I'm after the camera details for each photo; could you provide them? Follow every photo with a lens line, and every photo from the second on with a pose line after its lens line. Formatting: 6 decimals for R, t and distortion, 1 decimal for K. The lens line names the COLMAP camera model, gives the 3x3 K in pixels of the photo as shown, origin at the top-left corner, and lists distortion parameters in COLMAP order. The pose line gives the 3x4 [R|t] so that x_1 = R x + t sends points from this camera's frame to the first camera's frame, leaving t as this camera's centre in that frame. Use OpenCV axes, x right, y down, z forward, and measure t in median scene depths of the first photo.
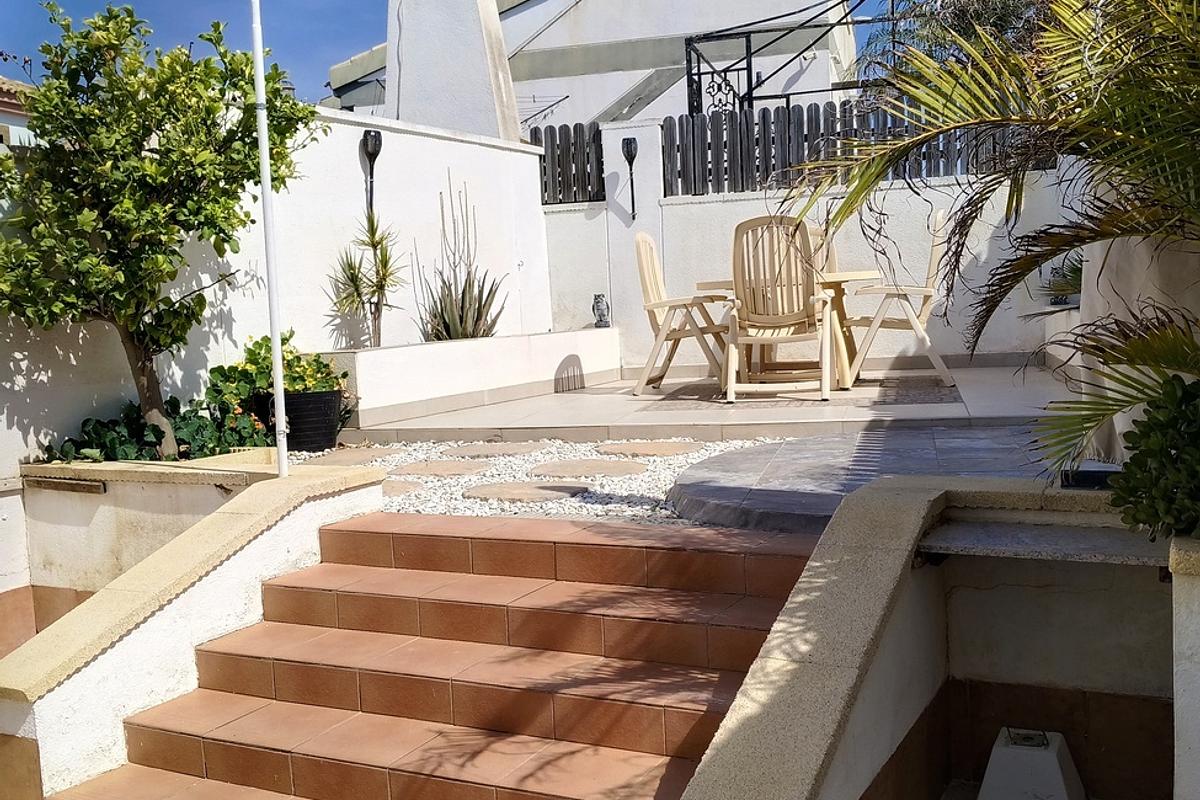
lens RADIAL K [[1165.7, 0, 540.6], [0, 1165.7, 401.7], [0, 0, 1]] dist [0.116155, -0.290861]
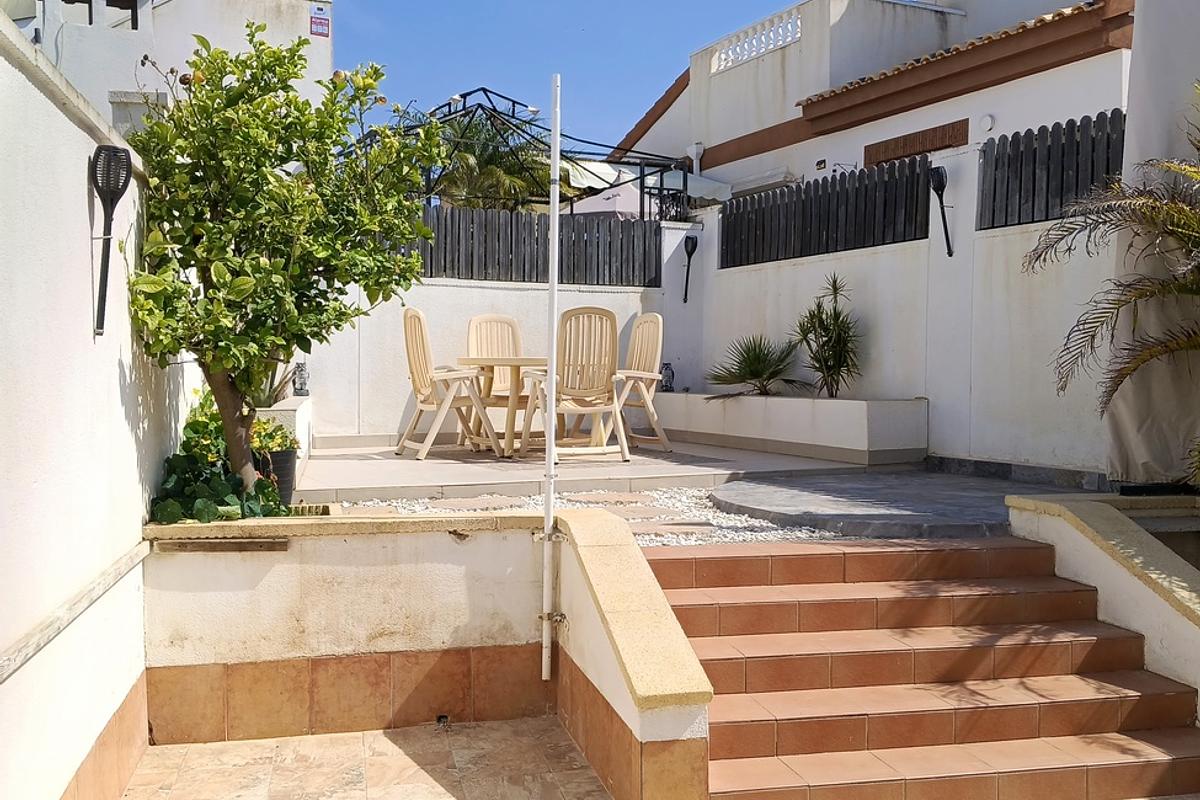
lens RADIAL K [[1179.7, 0, 600.0], [0, 1179.7, 400.0], [0, 0, 1]] dist [0.150295, -0.309718]
pose [[0.755911, 0.035802, 0.653695, -0.860483], [0.013585, 0.997431, -0.070338, 0.031268], [-0.654534, 0.062050, 0.753482, 0.132585]]
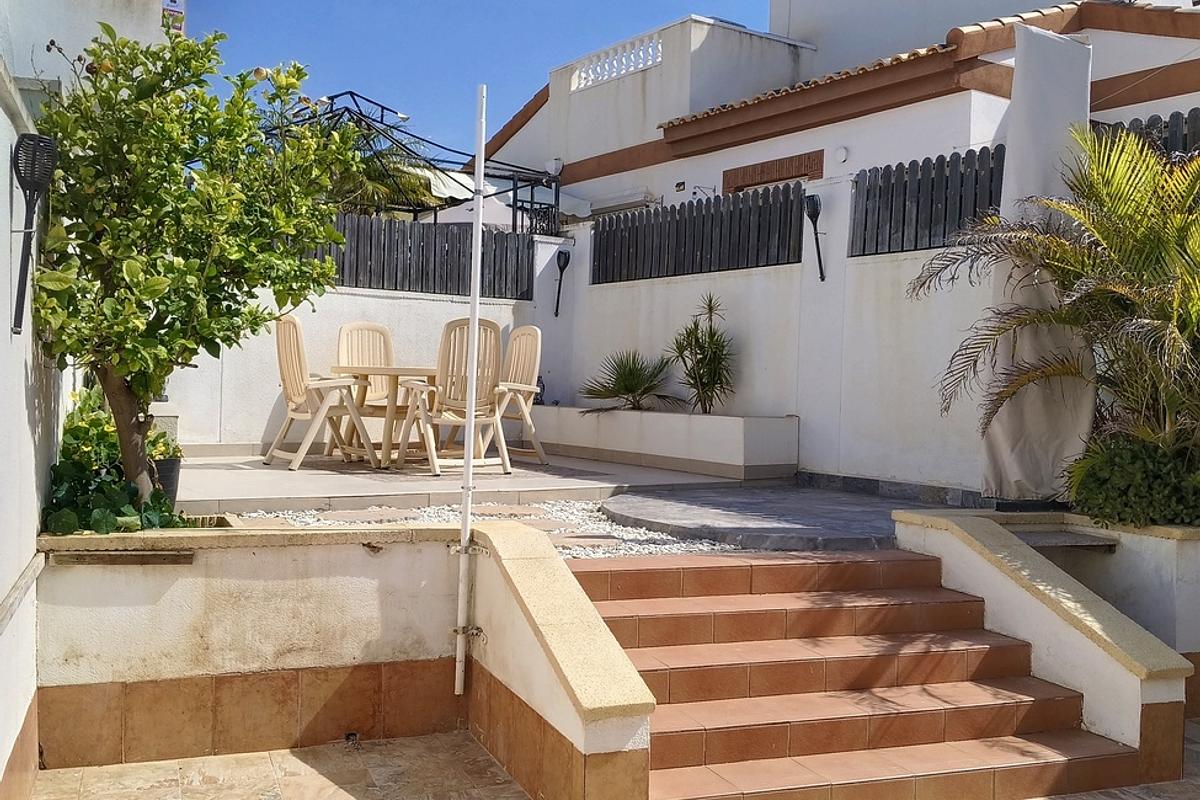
lens RADIAL K [[1179.7, 0, 600.0], [0, 1179.7, 400.0], [0, 0, 1]] dist [0.150295, -0.309718]
pose [[0.655823, 0.057285, 0.752738, -0.917382], [0.004791, 0.996781, -0.080032, 0.030894], [-0.754899, 0.056093, 0.653437, 0.183511]]
